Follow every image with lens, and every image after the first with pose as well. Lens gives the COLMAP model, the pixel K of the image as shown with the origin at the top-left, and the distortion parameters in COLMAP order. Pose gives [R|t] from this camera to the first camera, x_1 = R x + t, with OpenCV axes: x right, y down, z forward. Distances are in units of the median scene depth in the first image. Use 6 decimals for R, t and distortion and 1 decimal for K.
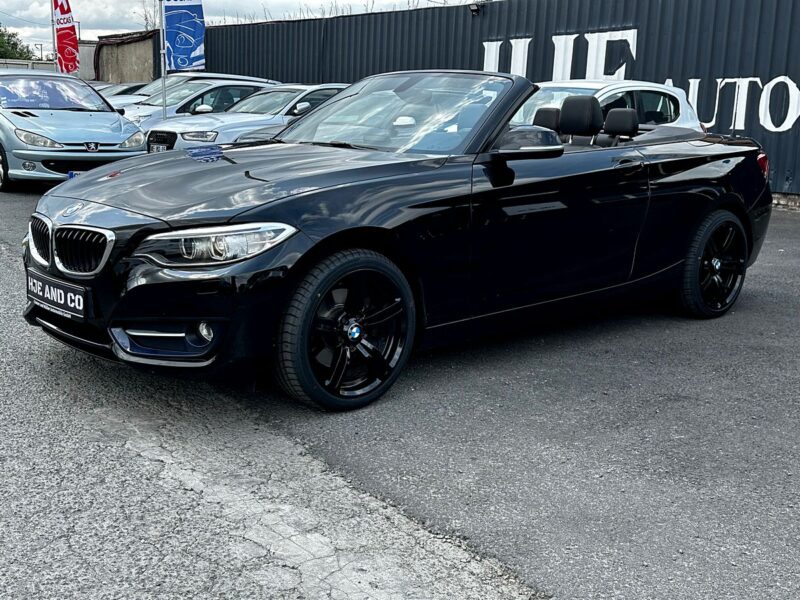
lens RADIAL K [[953.6, 0, 400.0], [0, 953.6, 300.0], [0, 0, 1]] dist [0.120567, -0.077445]
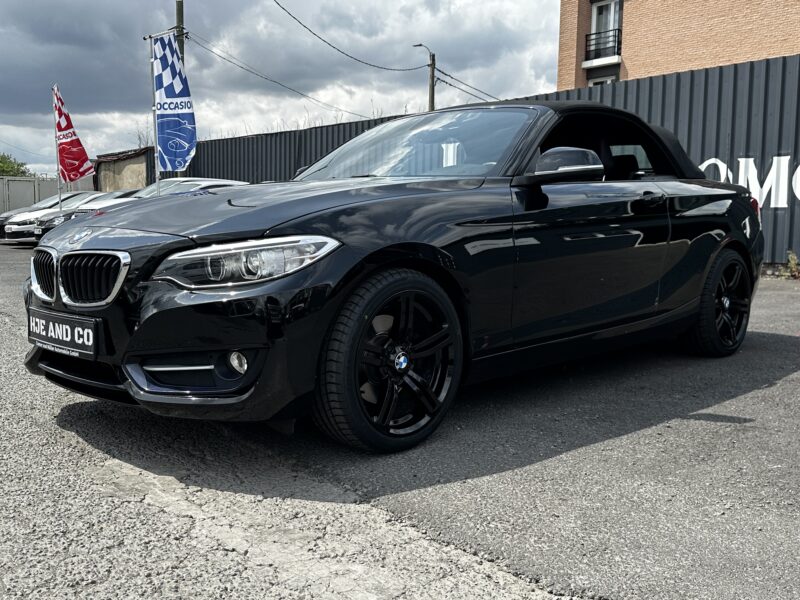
lens RADIAL K [[828.8, 0, 400.0], [0, 828.8, 300.0], [0, 0, 1]] dist [0.114495, -0.174403]
pose [[0.998509, -0.029316, 0.046054, -0.088236], [0.033477, 0.995164, -0.092349, 0.050338], [-0.043124, 0.093753, 0.994661, 0.239023]]
